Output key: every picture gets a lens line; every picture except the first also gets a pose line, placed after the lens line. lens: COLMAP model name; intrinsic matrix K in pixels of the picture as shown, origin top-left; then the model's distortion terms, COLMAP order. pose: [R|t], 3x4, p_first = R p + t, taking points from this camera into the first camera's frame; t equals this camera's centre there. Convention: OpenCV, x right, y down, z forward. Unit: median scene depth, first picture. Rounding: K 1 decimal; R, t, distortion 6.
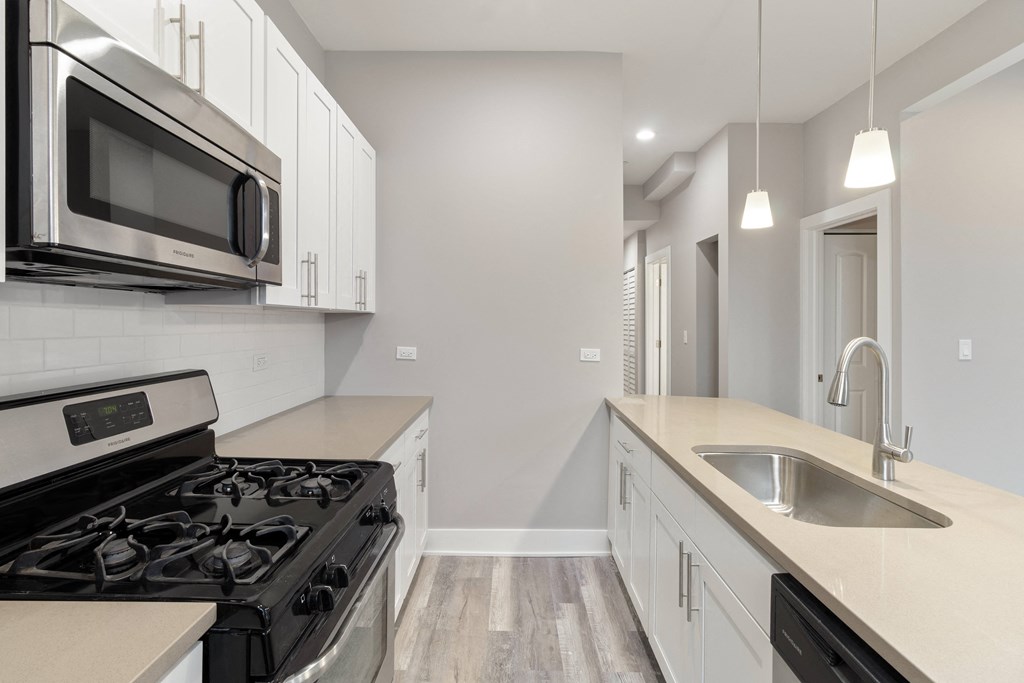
lens RADIAL K [[475.5, 0, 507.5], [0, 475.5, 321.9], [0, 0, 1]] dist [-0.000619, -0.000152]
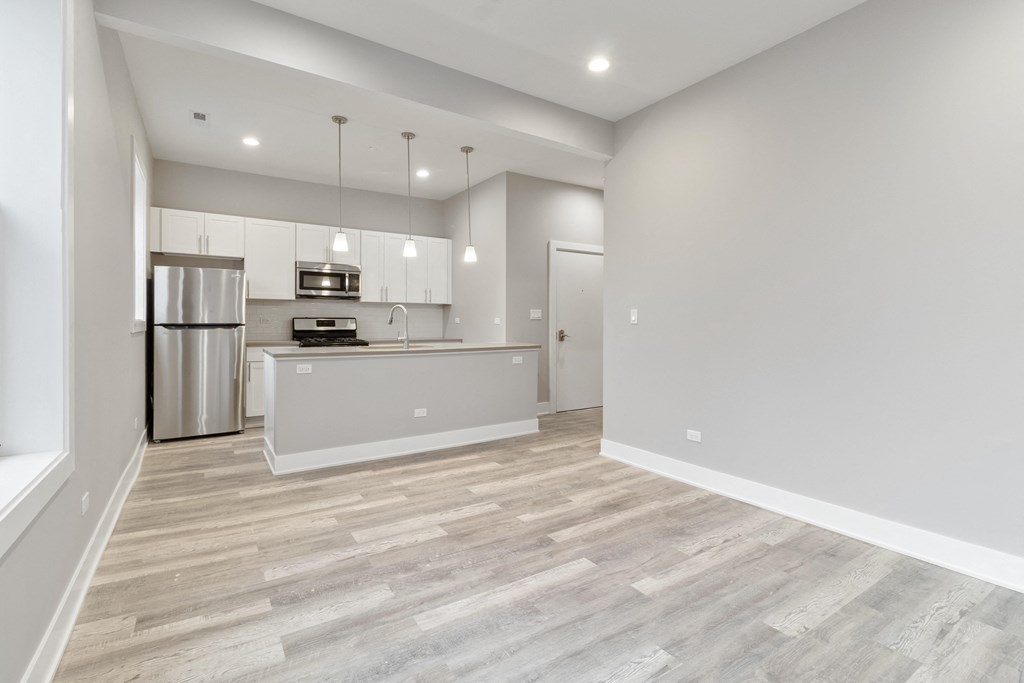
lens RADIAL K [[475.5, 0, 503.6], [0, 475.5, 321.4], [0, 0, 1]] dist [-0.000619, -0.000152]
pose [[0.553082, -0.000751, -0.833126, 2.378444], [-0.002535, 0.999993, -0.002584, 0.094501], [0.833123, 0.003541, 0.553077, -0.145091]]
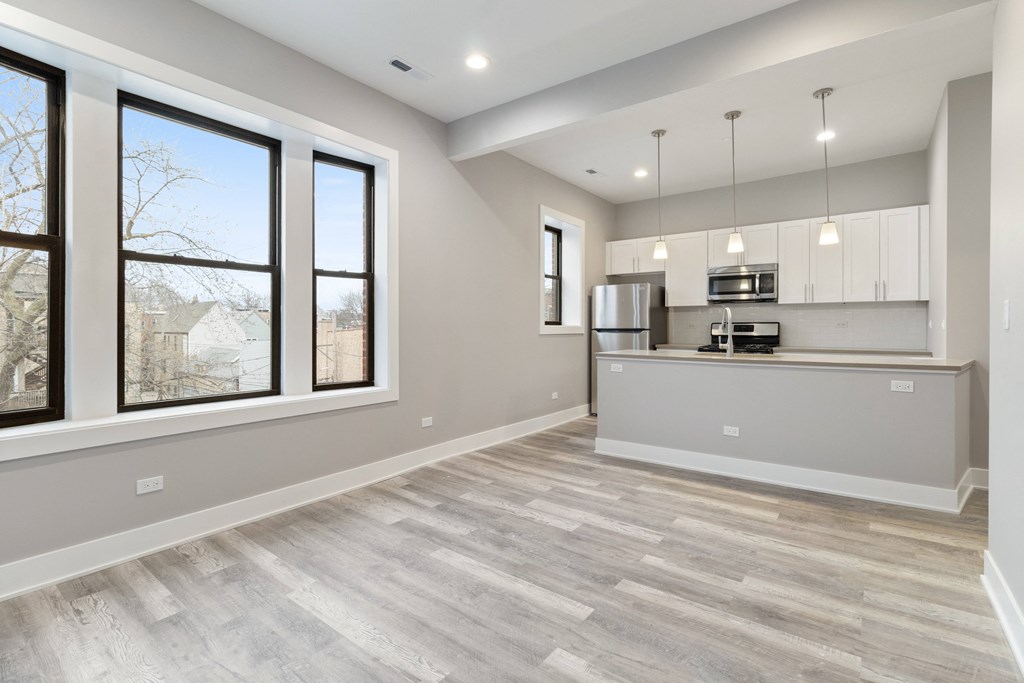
lens RADIAL K [[475.5, 0, 506.2], [0, 475.5, 324.1], [0, 0, 1]] dist [-0.000619, -0.000152]
pose [[-0.598527, -0.005581, -0.801083, 2.401477], [-0.000718, 0.999979, -0.006431, 0.095672], [0.801102, -0.003274, -0.598518, 1.014798]]
